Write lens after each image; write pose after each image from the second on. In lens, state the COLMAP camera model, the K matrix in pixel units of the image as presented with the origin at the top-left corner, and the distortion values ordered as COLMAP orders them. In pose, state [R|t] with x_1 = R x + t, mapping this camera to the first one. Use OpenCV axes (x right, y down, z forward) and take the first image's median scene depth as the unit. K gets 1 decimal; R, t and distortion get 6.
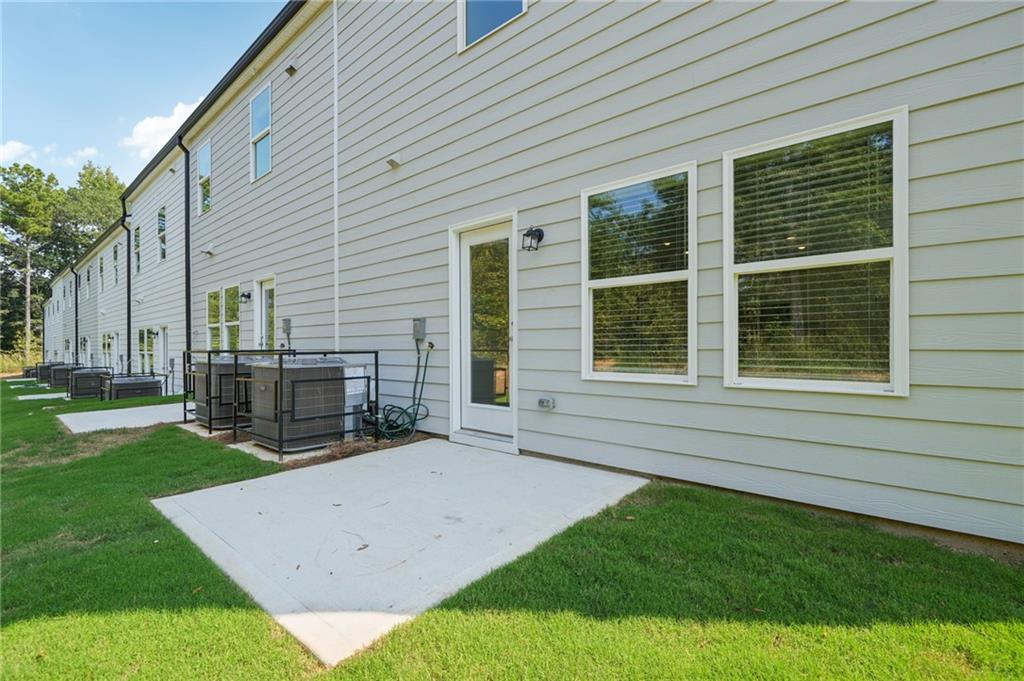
lens RADIAL K [[459.7, 0, 512.0], [0, 459.7, 340.5], [0, 0, 1]] dist [-0.000902, -0.000018]
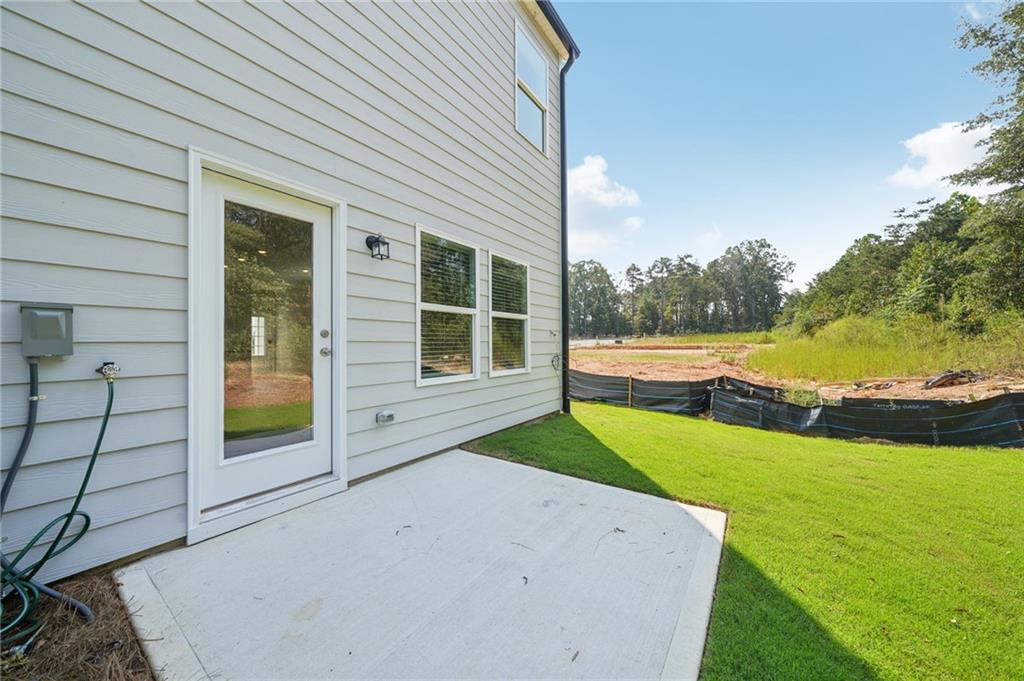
lens RADIAL K [[350.5, 0, 511.1], [0, 350.5, 343.7], [0, 0, 1]] dist [-0.002399, -0.000057]
pose [[-0.096749, 0.016714, 0.995168, -0.677108], [0.007400, 0.999843, -0.016074, -0.007004], [-0.995281, 0.005809, -0.096857, 0.777302]]
